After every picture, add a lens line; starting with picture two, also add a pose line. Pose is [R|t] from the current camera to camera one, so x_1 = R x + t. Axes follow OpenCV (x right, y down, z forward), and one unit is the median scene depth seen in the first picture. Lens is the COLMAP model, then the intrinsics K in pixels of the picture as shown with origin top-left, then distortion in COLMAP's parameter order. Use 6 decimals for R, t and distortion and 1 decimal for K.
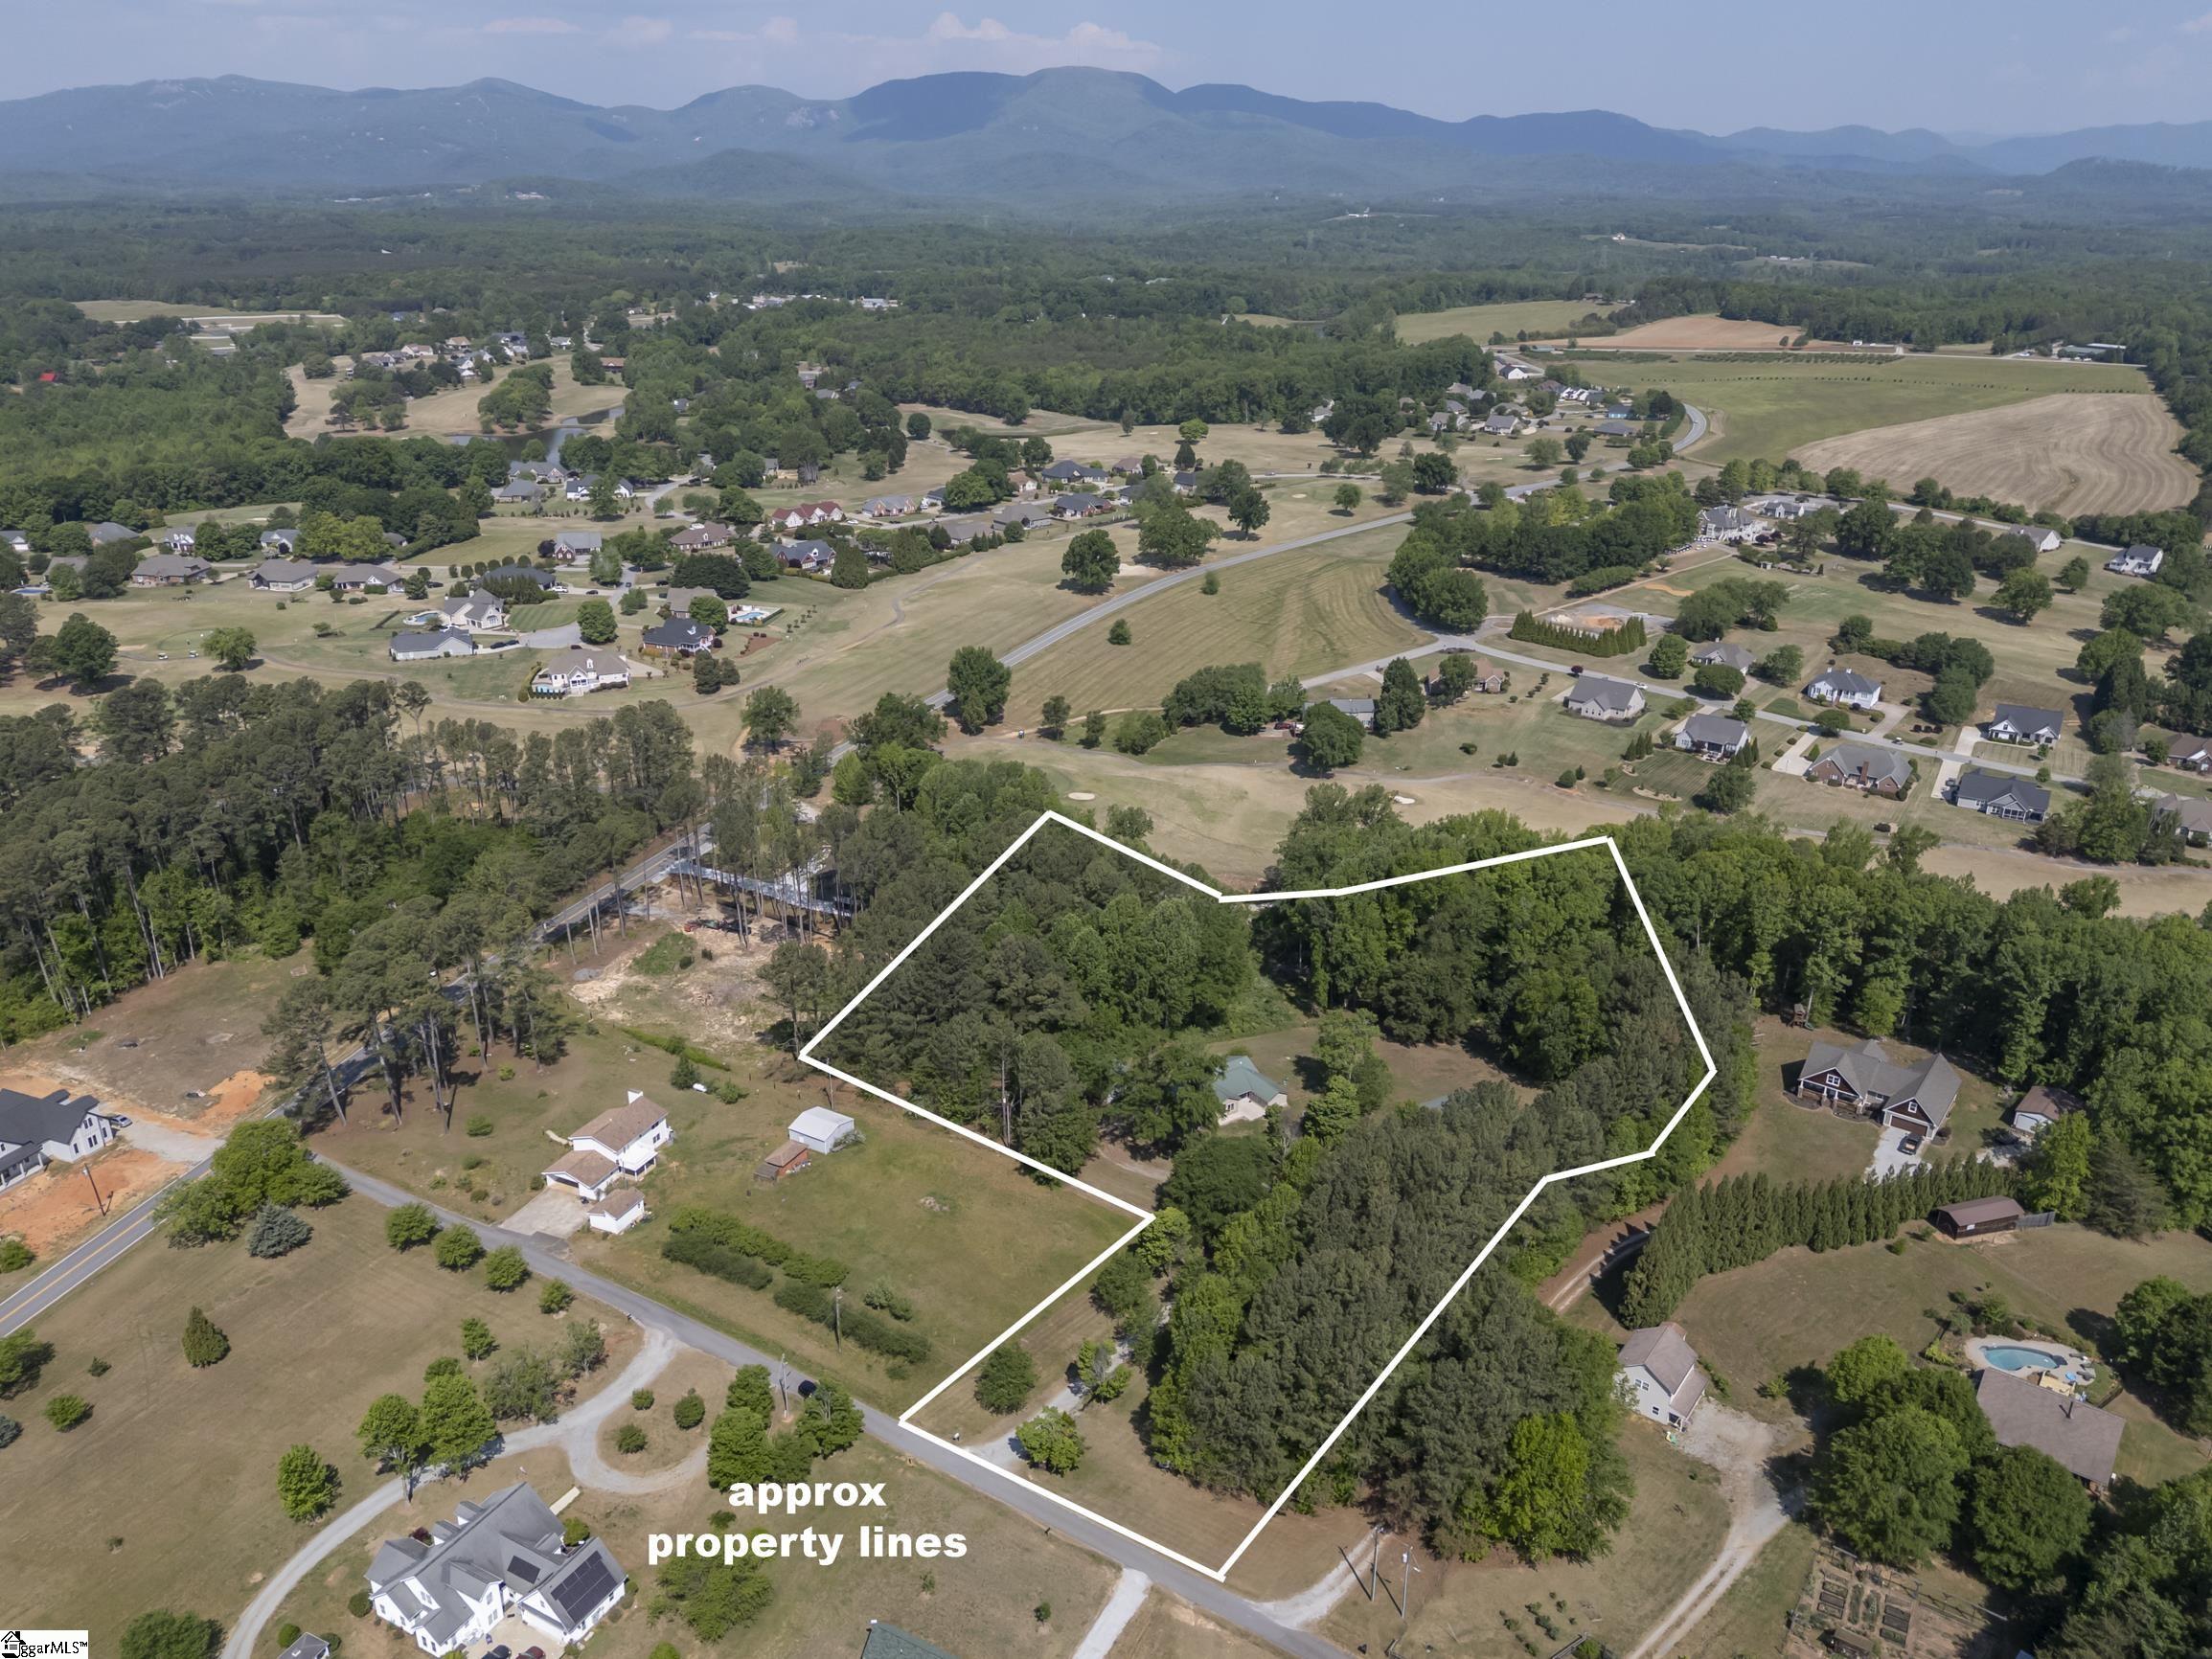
lens RADIAL K [[1675.7, 0, 1106.0], [0, 1675.7, 829.5], [0, 0, 1]] dist [0.066997, -0.050042]
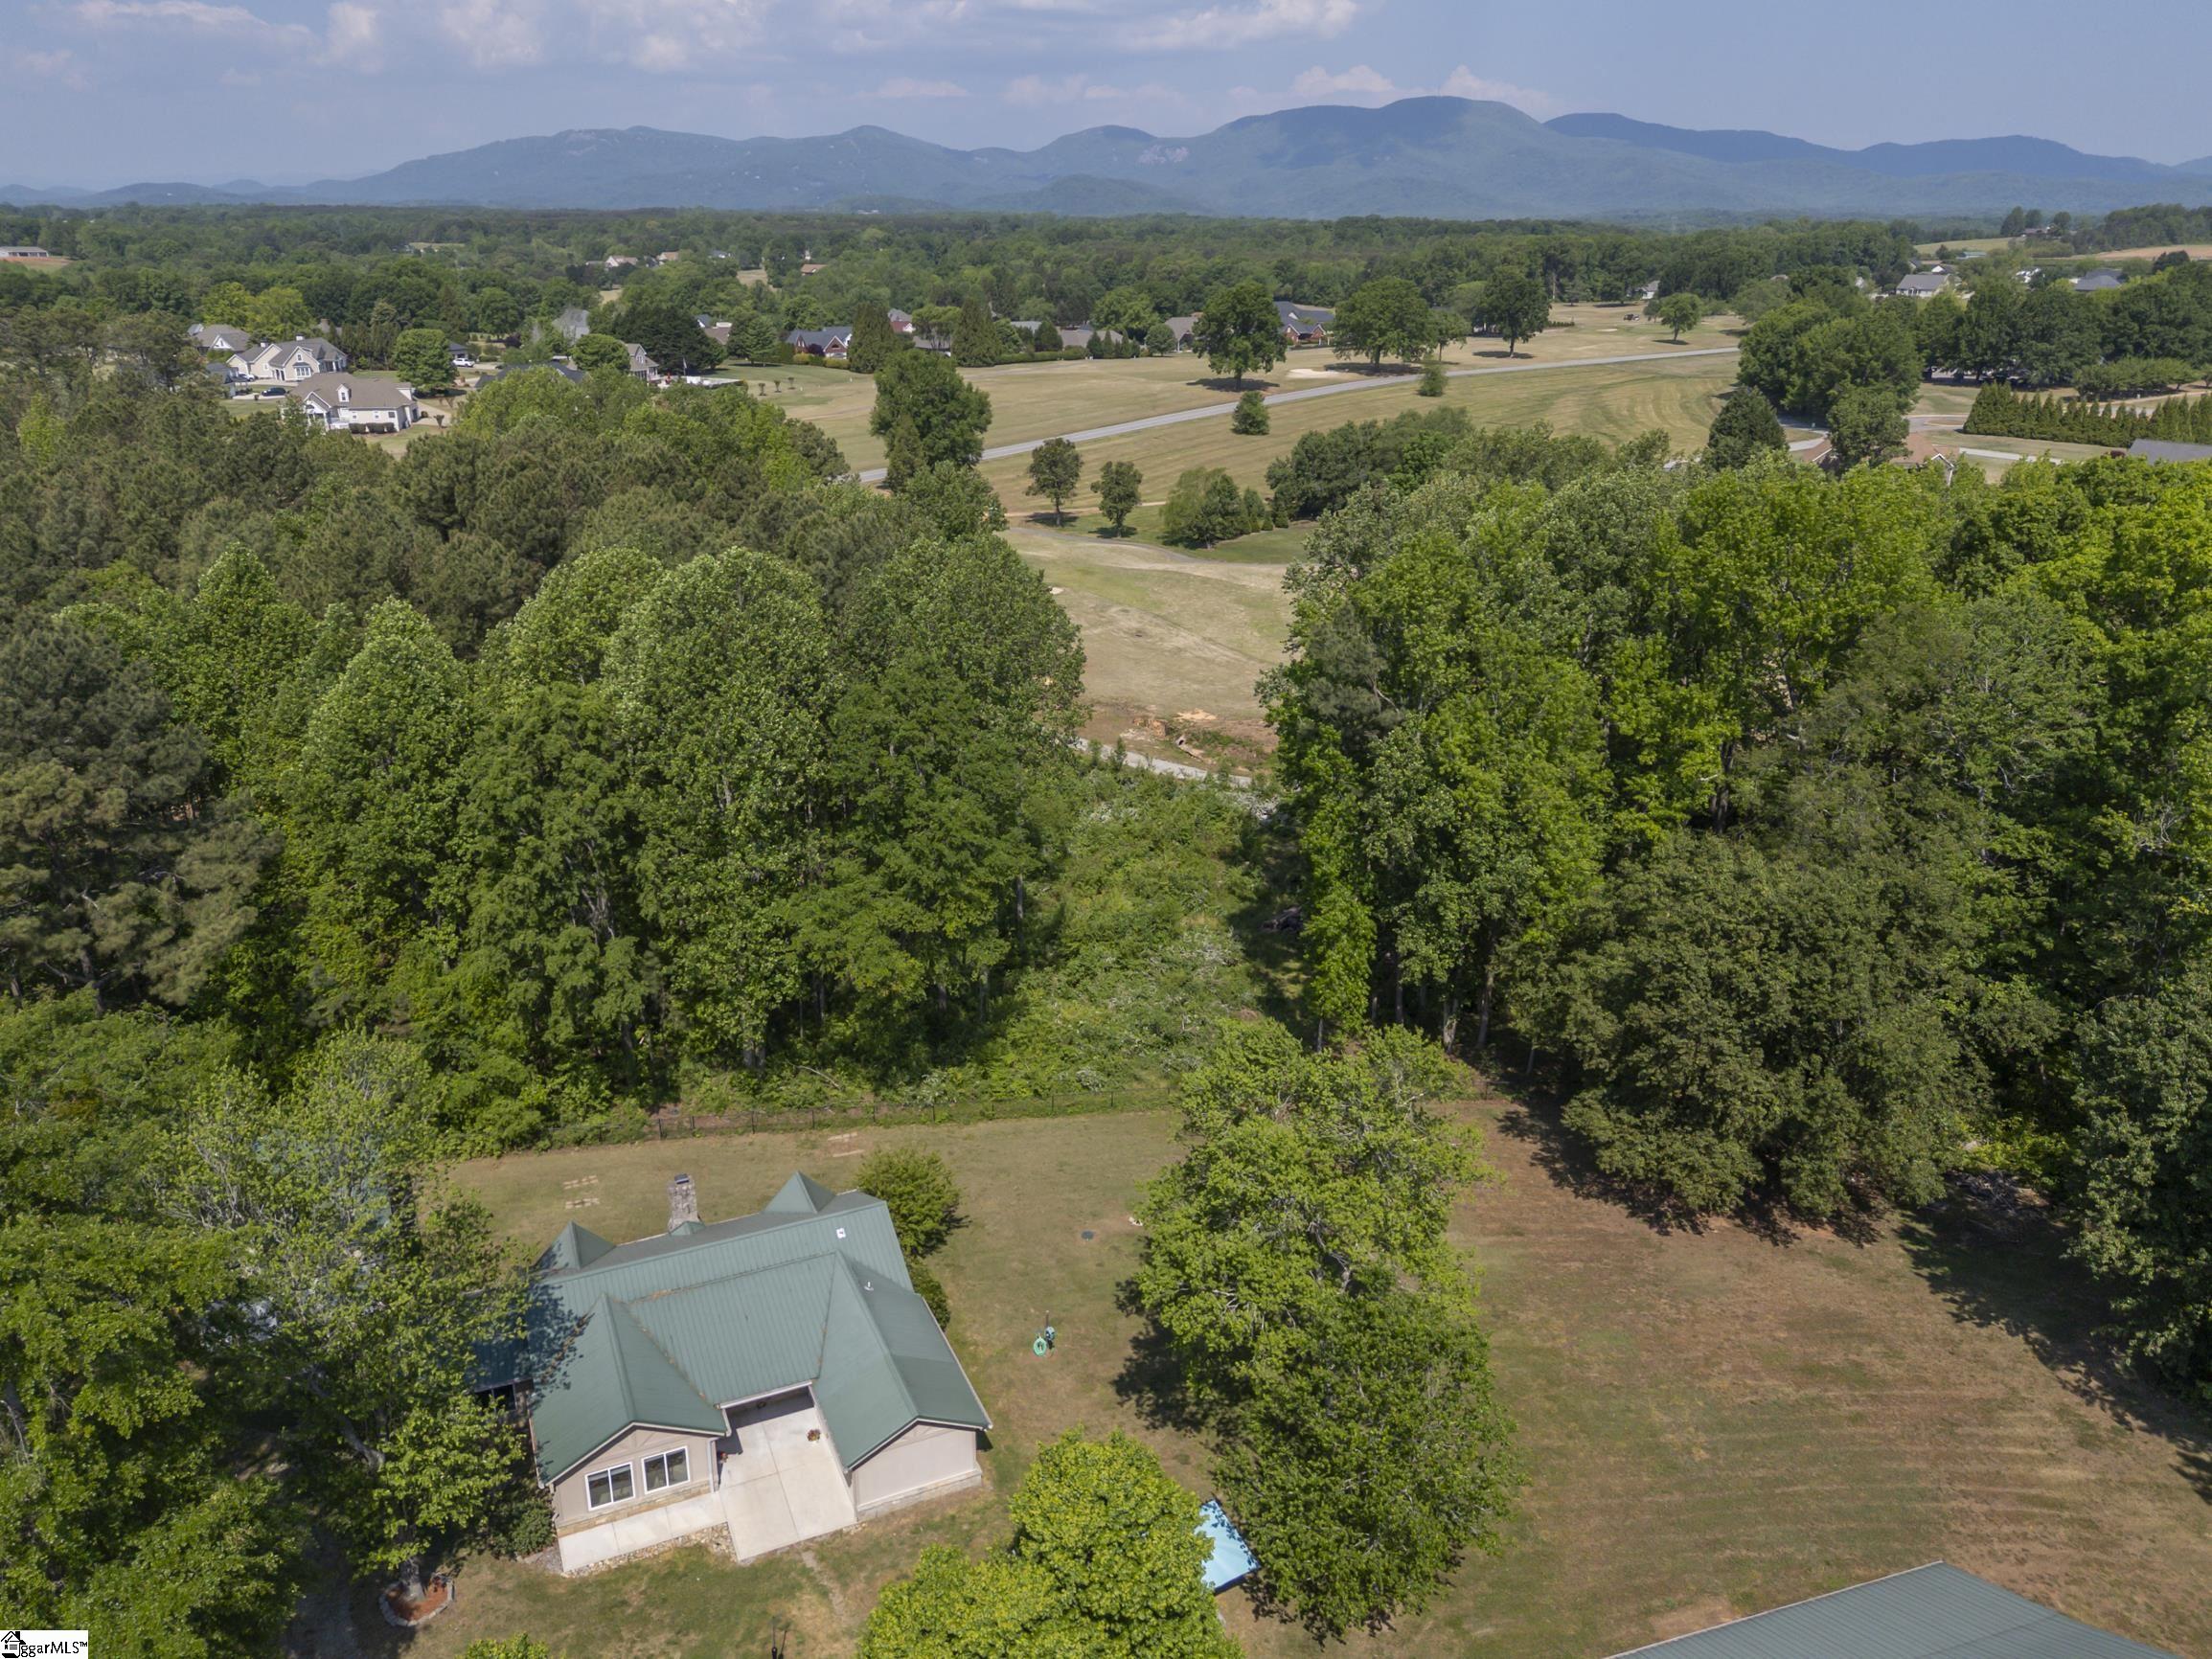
lens RADIAL K [[1675.7, 0, 1106.0], [0, 1675.7, 829.5], [0, 0, 1]] dist [0.066997, -0.050042]
pose [[0.980369, 0.069504, -0.184515, 0.140069], [-0.075040, 0.996911, -0.023185, 0.083166], [0.182334, 0.036576, 0.982556, 0.733679]]
